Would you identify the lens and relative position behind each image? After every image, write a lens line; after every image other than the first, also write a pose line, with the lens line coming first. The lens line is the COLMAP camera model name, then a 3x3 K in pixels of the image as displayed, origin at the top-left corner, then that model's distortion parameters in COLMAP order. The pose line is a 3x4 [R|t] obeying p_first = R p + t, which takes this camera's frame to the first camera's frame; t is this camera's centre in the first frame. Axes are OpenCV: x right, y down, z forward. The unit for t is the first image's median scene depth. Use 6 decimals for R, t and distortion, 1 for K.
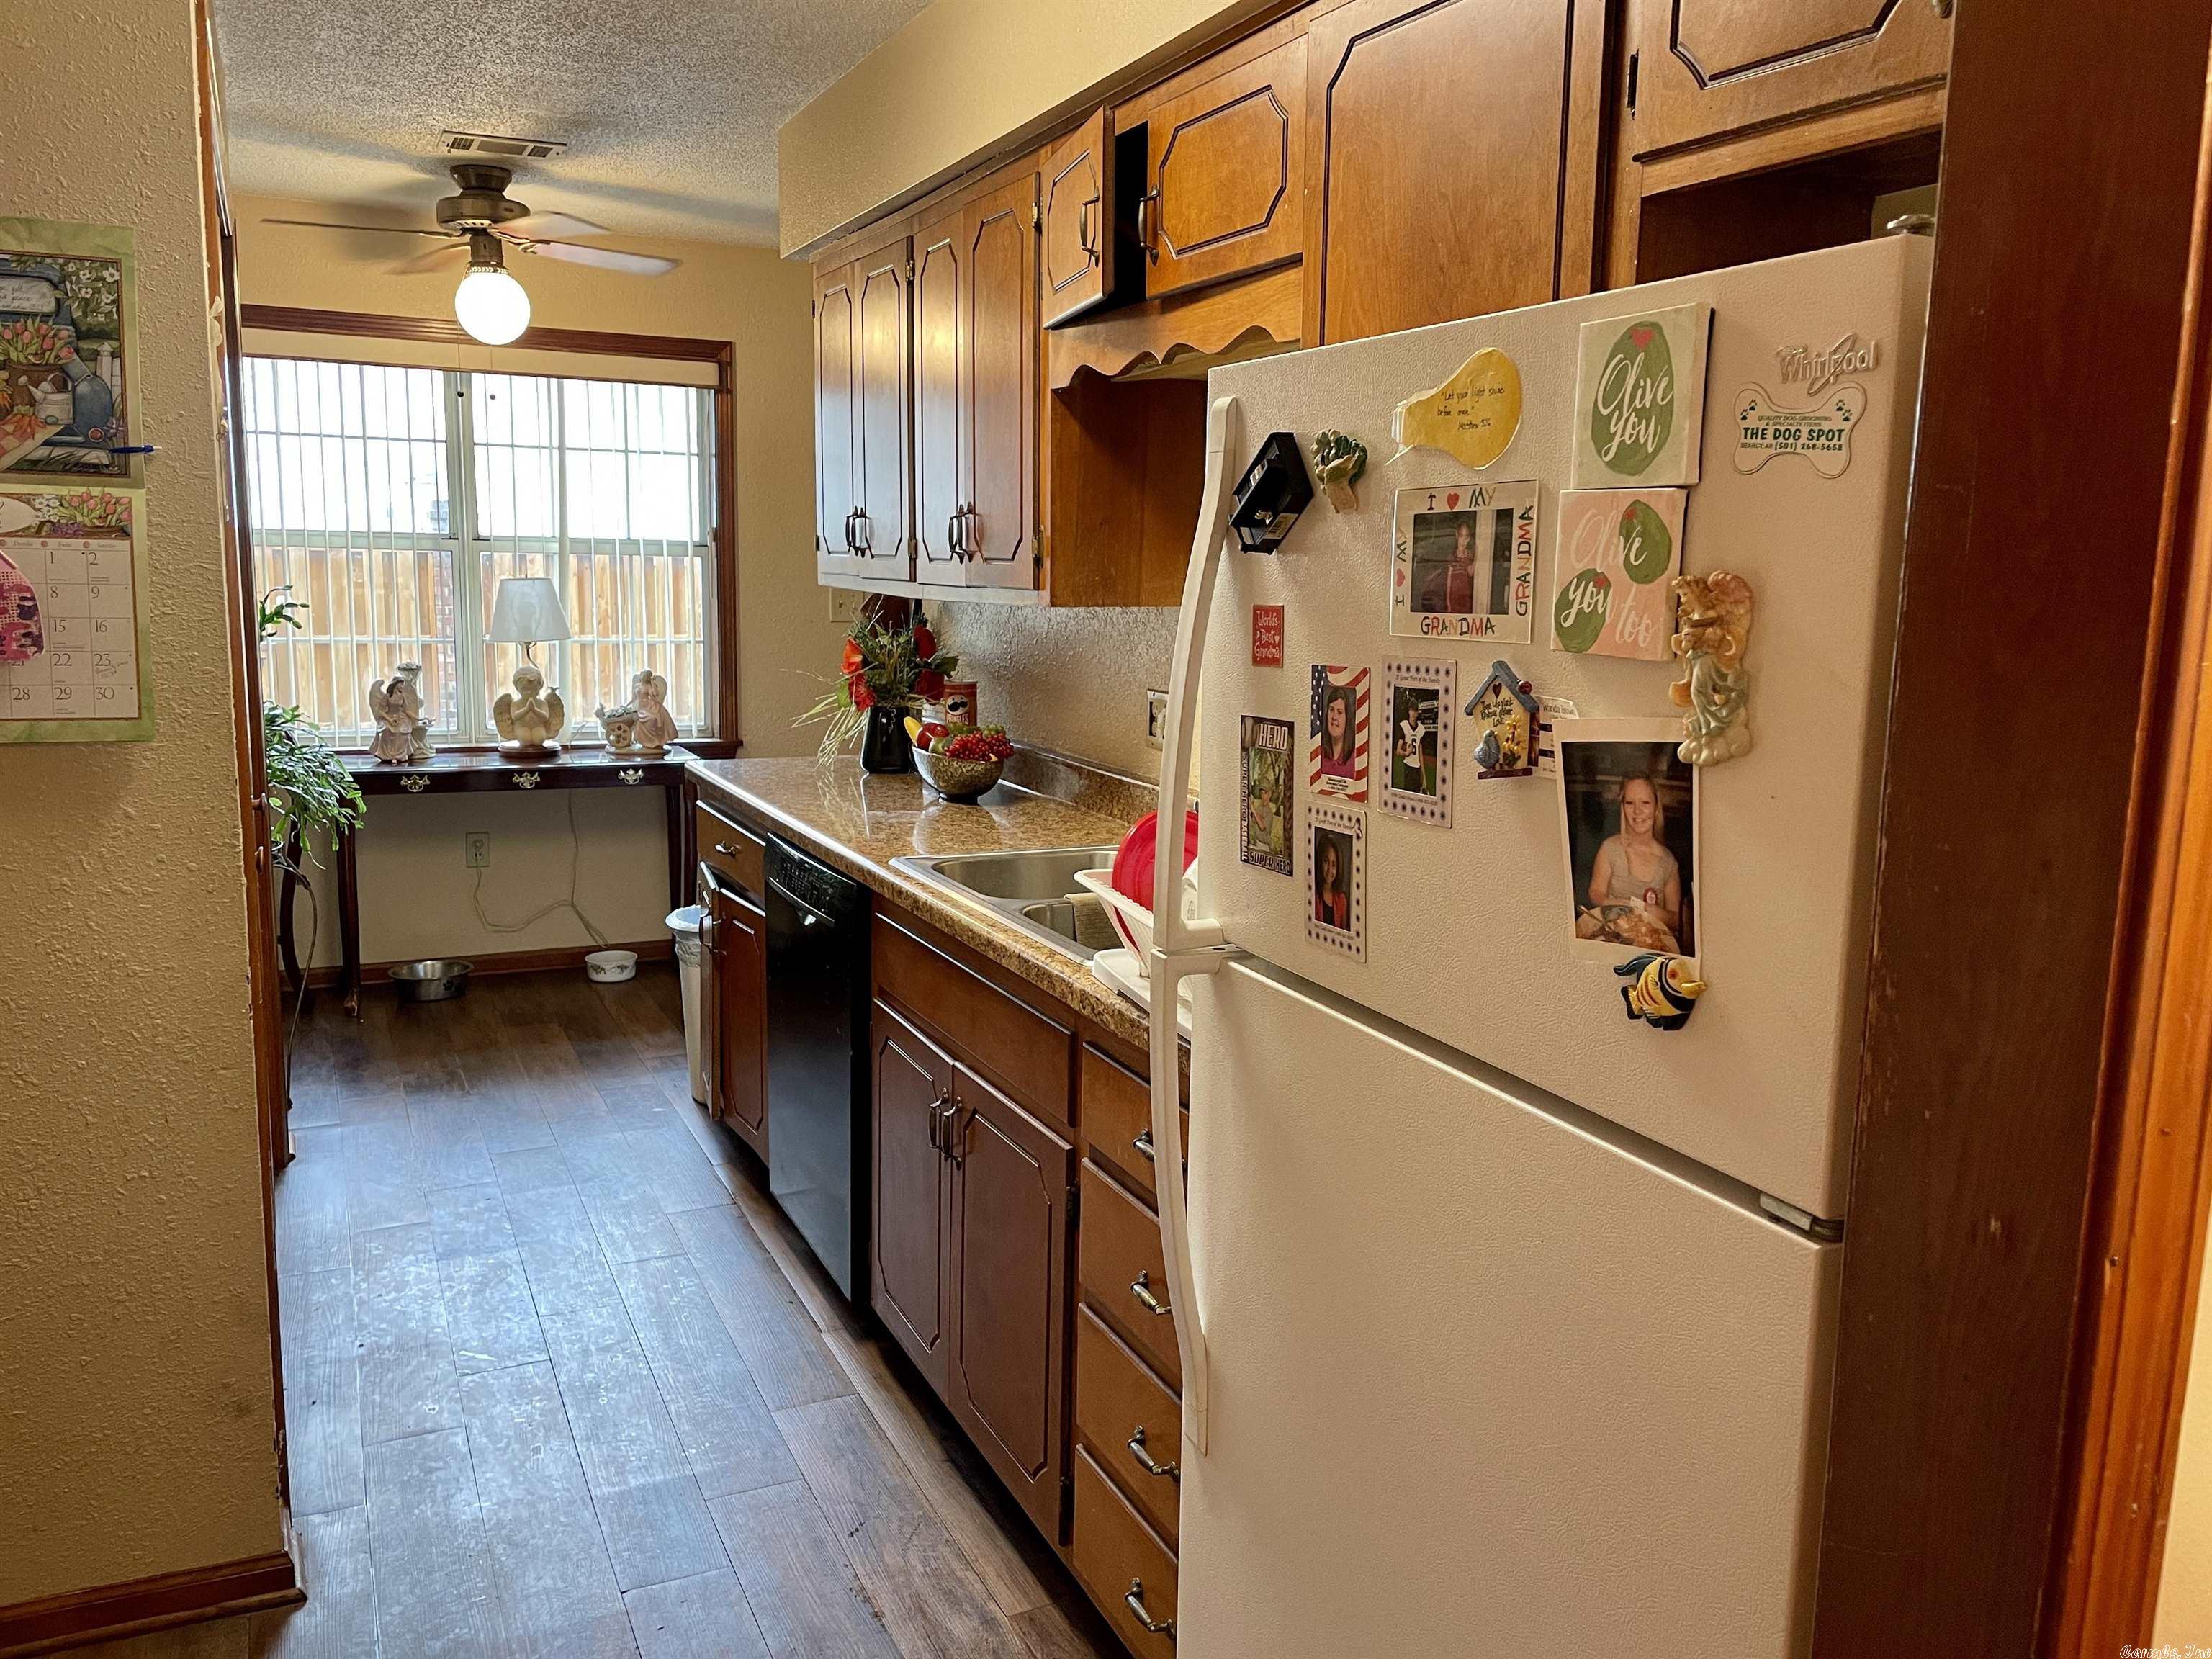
lens RADIAL K [[1682.8, 0, 1106.0], [0, 1682.8, 829.5], [0, 0, 1]] dist [0.004646, -0.002762]
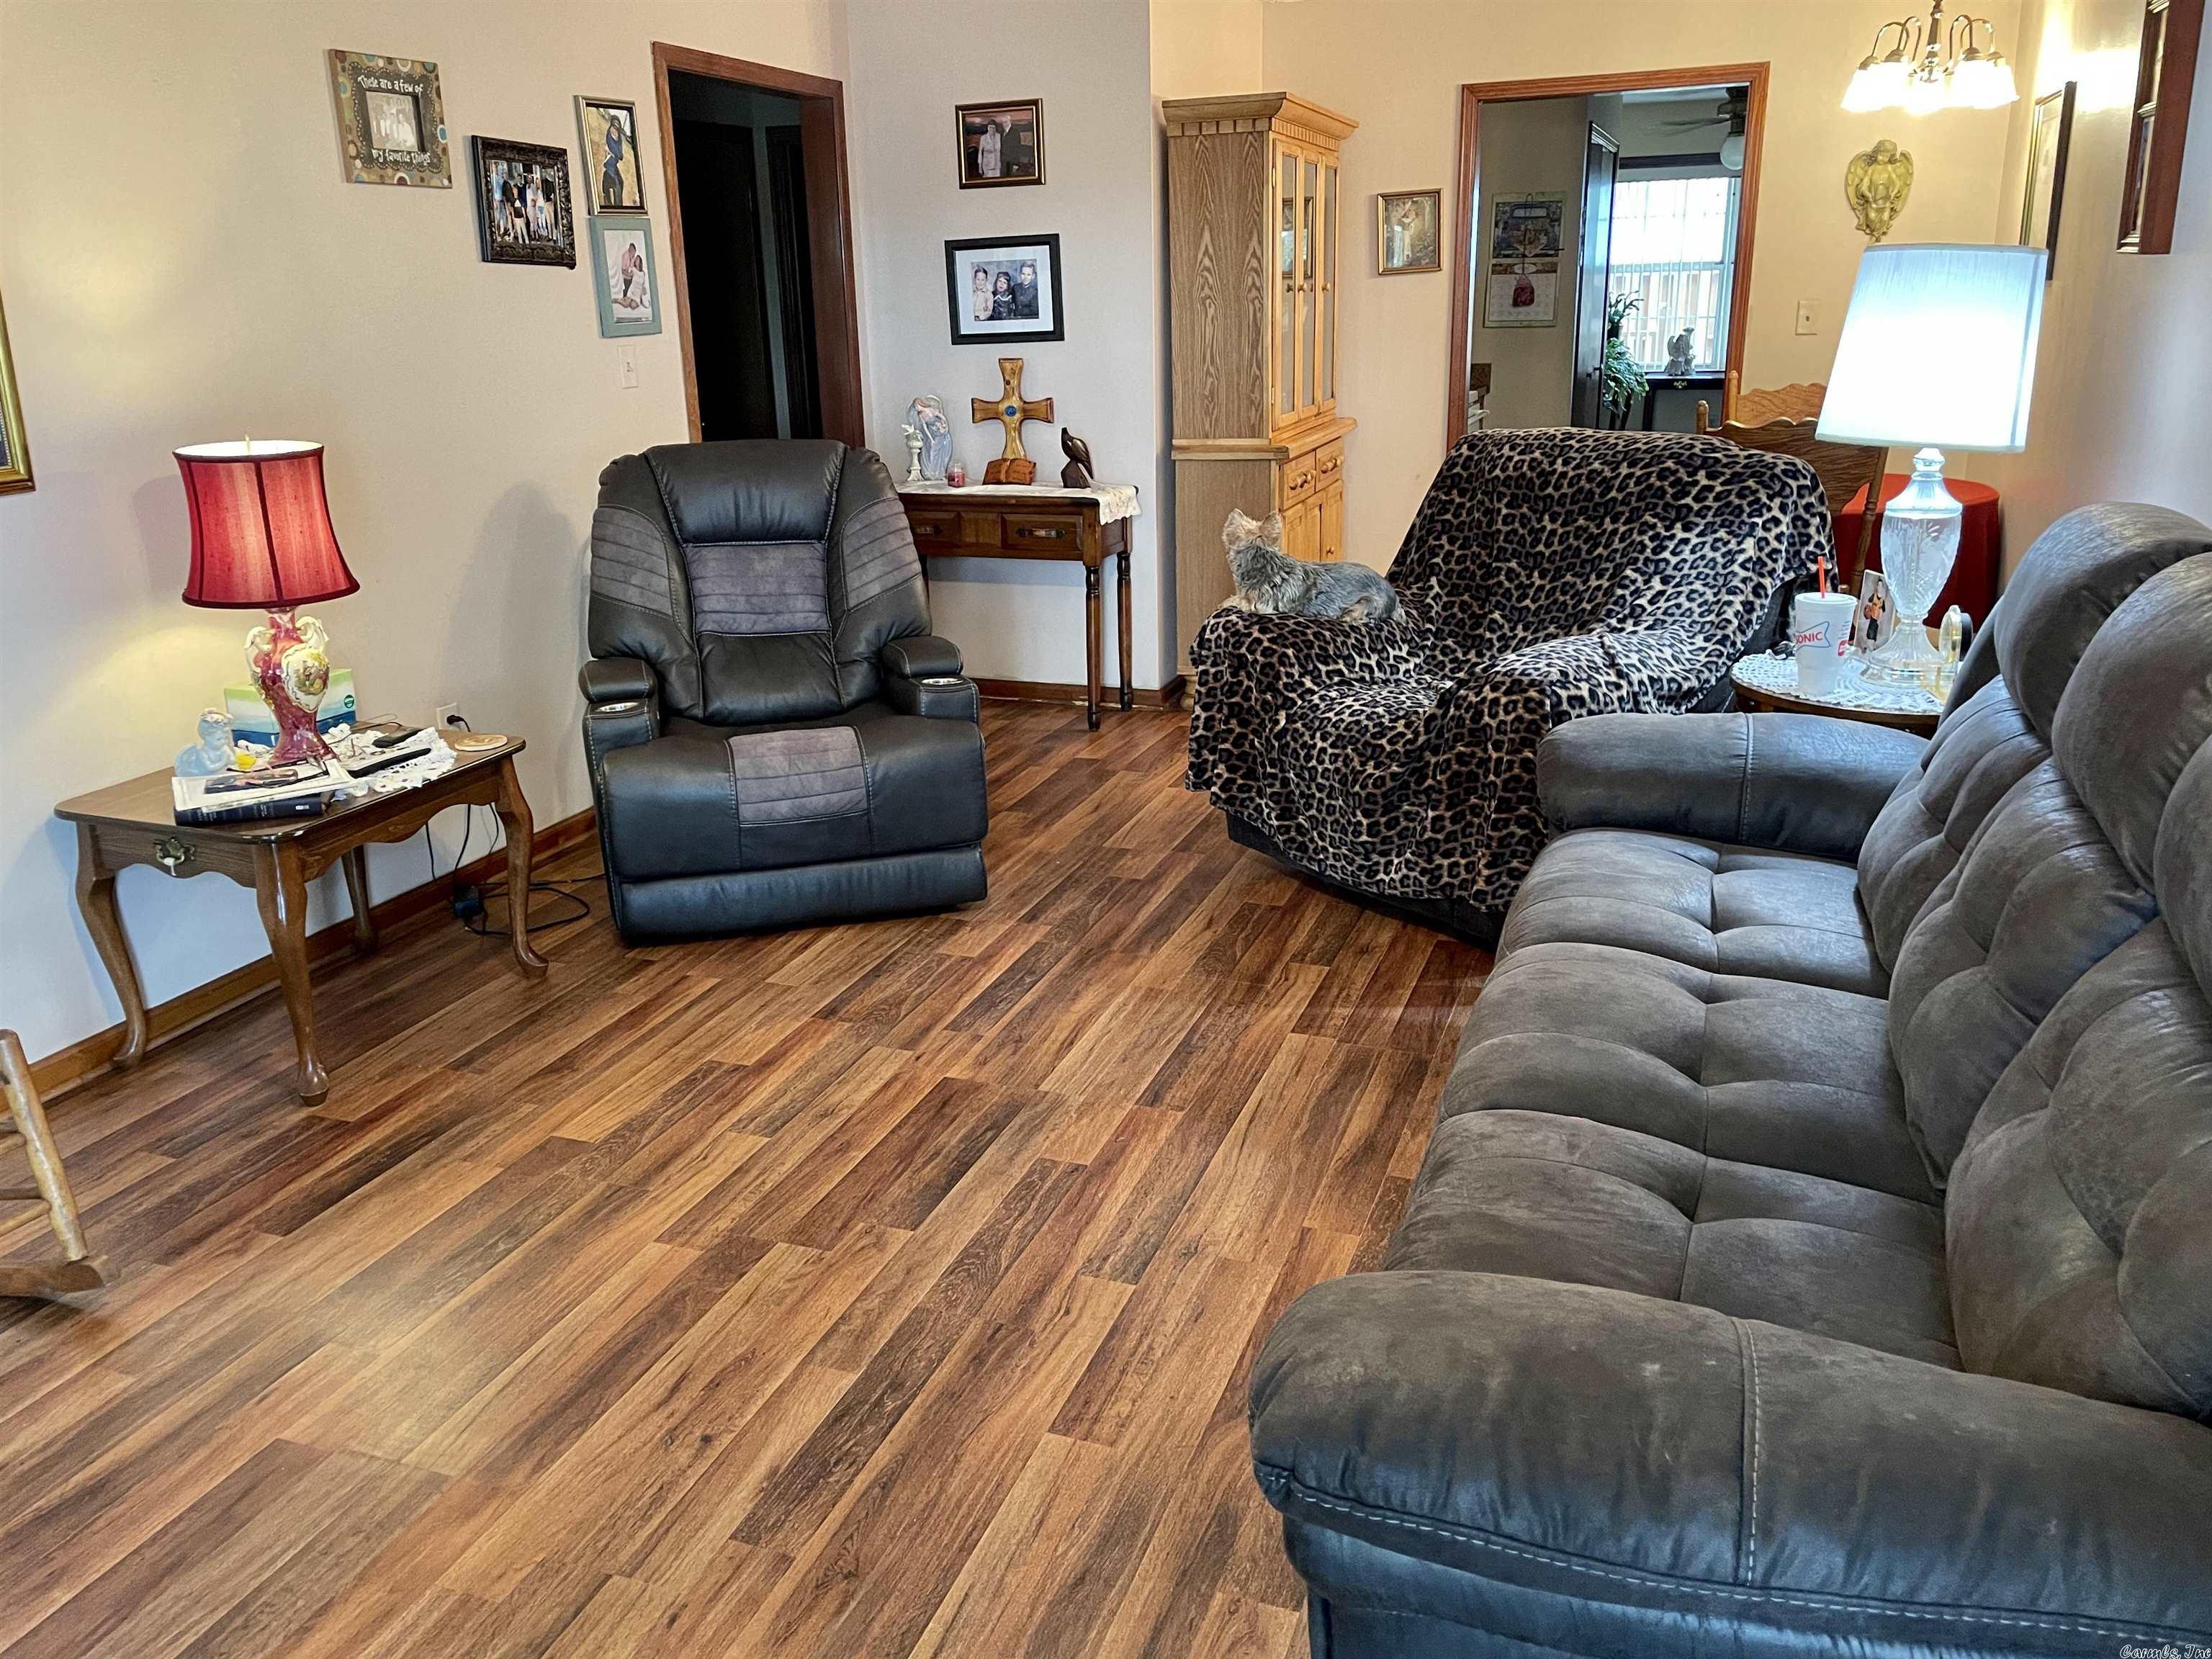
lens RADIAL K [[1682.8, 0, 1106.0], [0, 1682.8, 829.5], [0, 0, 1]] dist [0.004646, -0.002762]
pose [[0.693142, 0.182507, -0.697313, 0.652429], [-0.071339, 0.980034, 0.185590, 0.174460], [0.717262, -0.078895, 0.692323, -1.007579]]
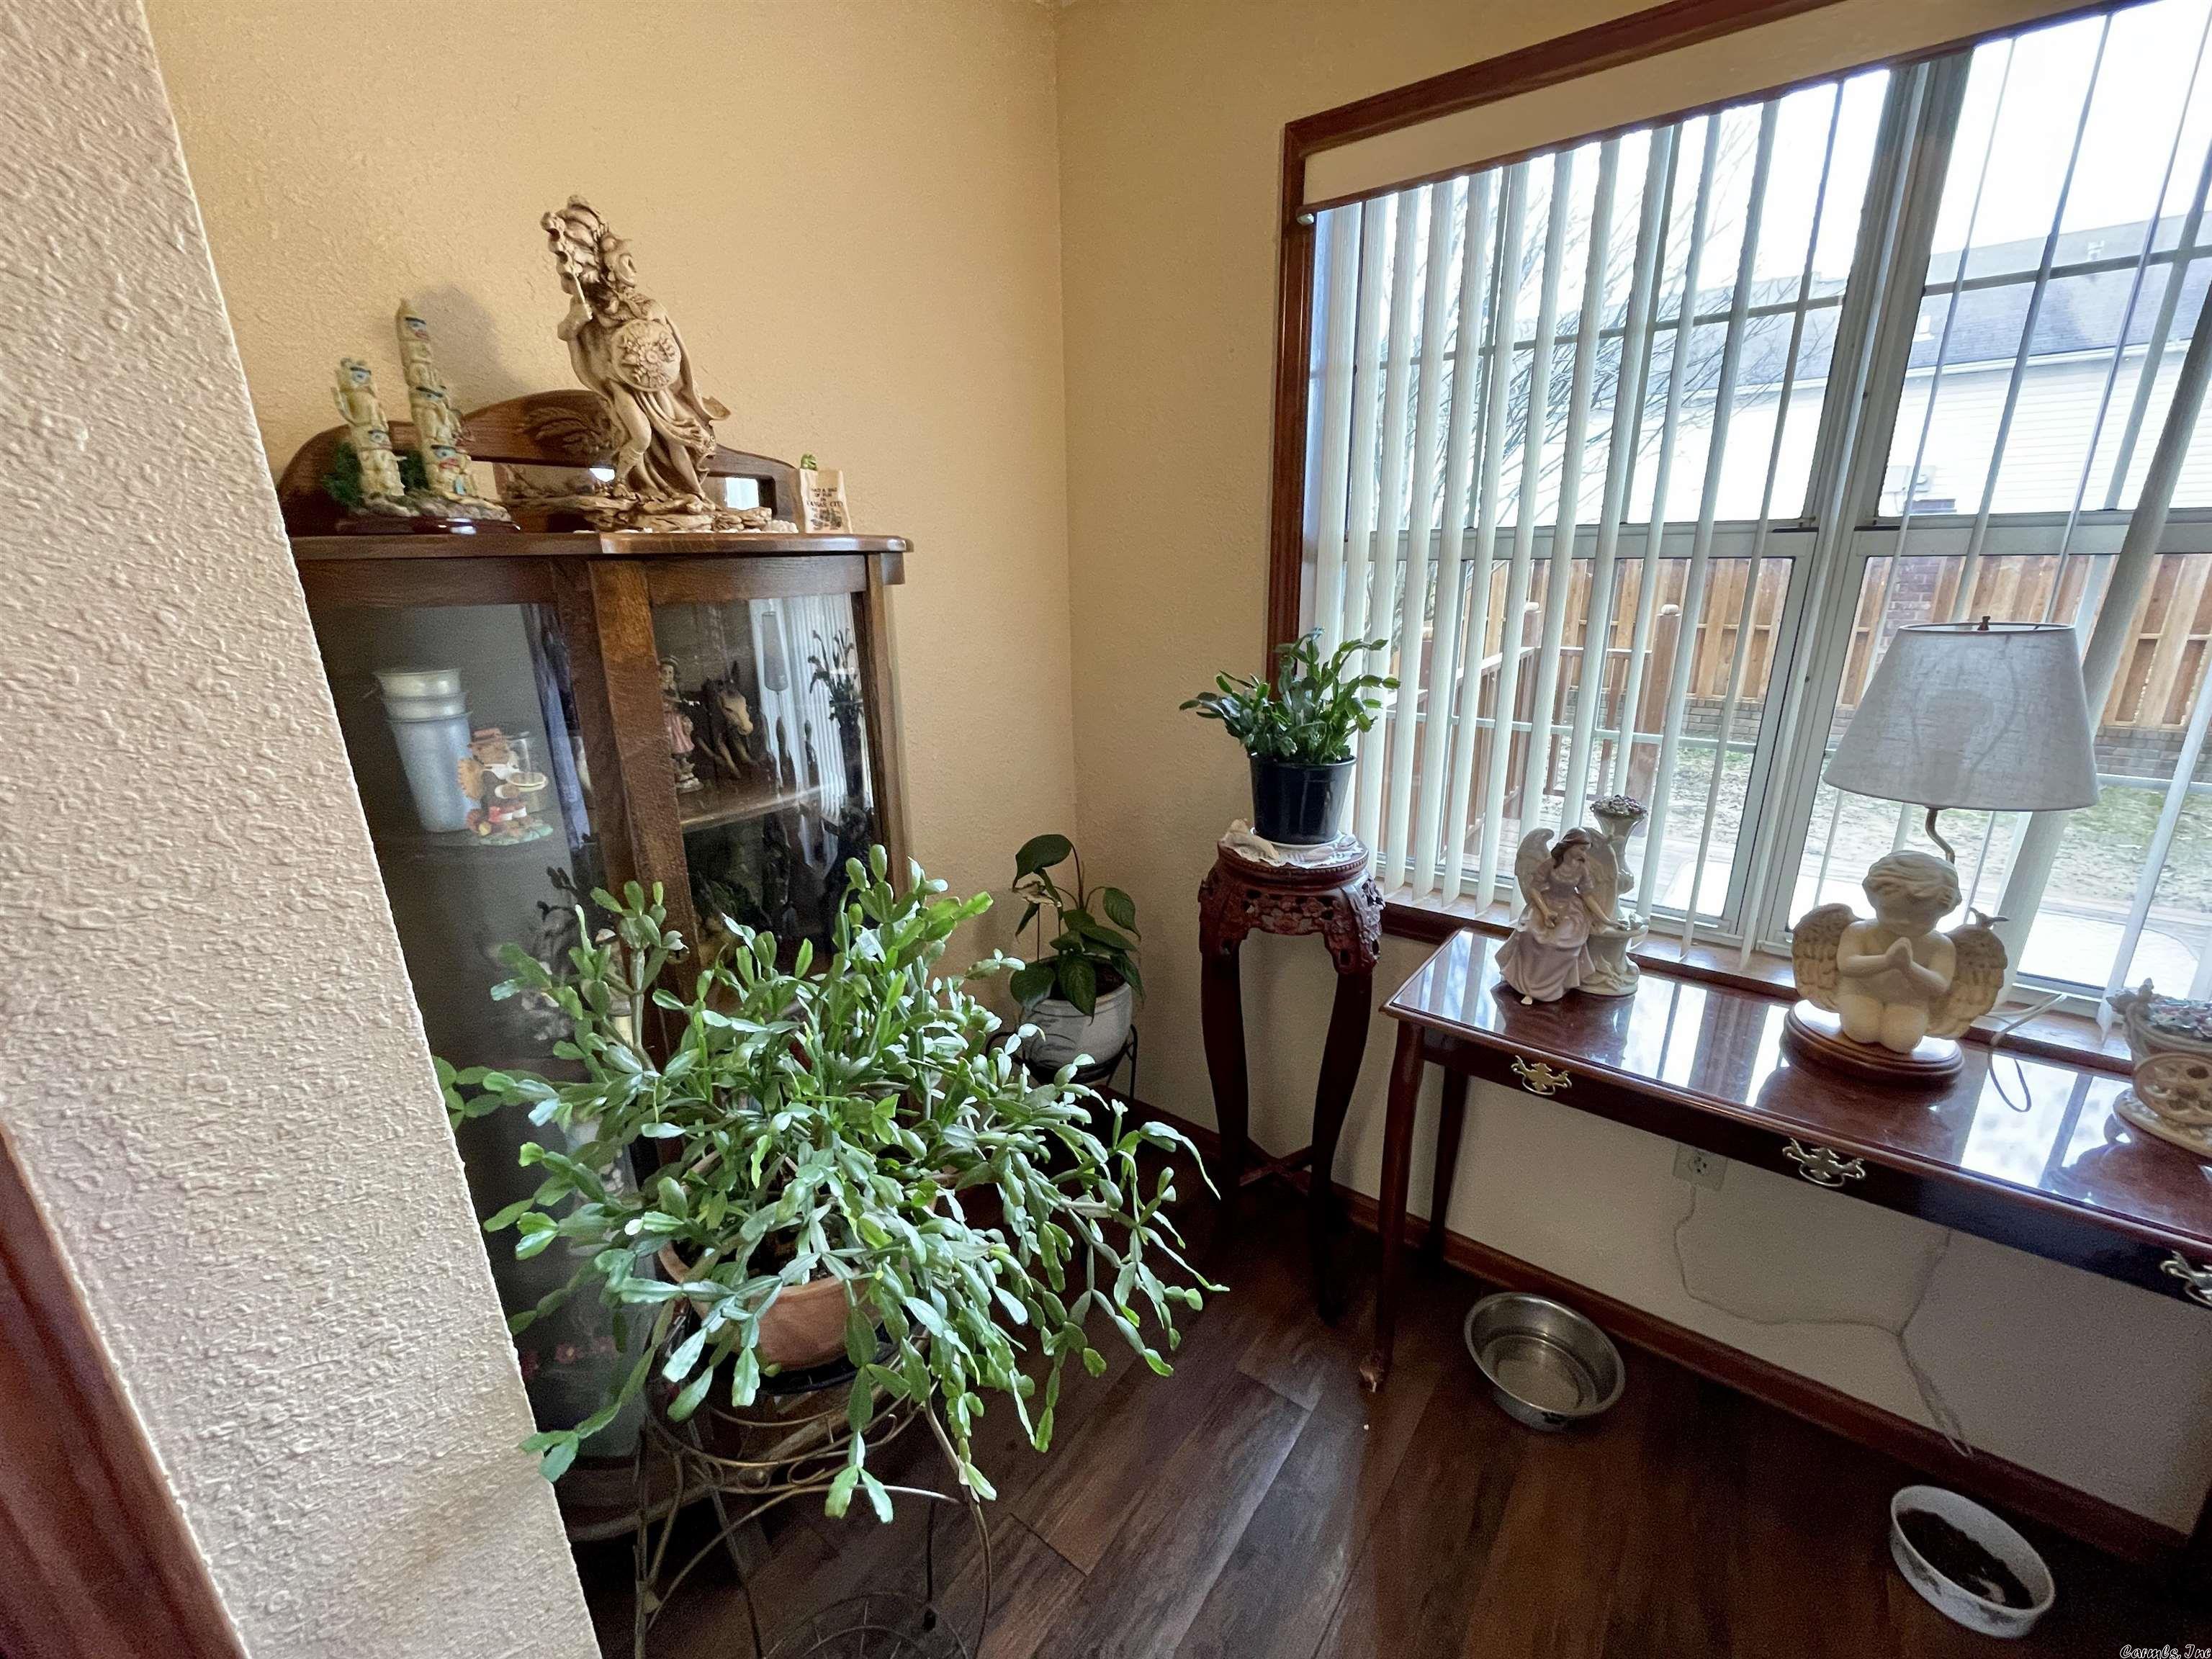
lens RADIAL K [[906.3, 0, 1106.0], [0, 906.3, 829.5], [0, 0, 1]] dist [-0.003285, -0.000265]
pose [[0.458394, 0.233252, -0.857595, -0.255306], [-0.109217, 0.972416, 0.206104, -0.128187], [0.882013, -0.000812, 0.471225, 0.745479]]
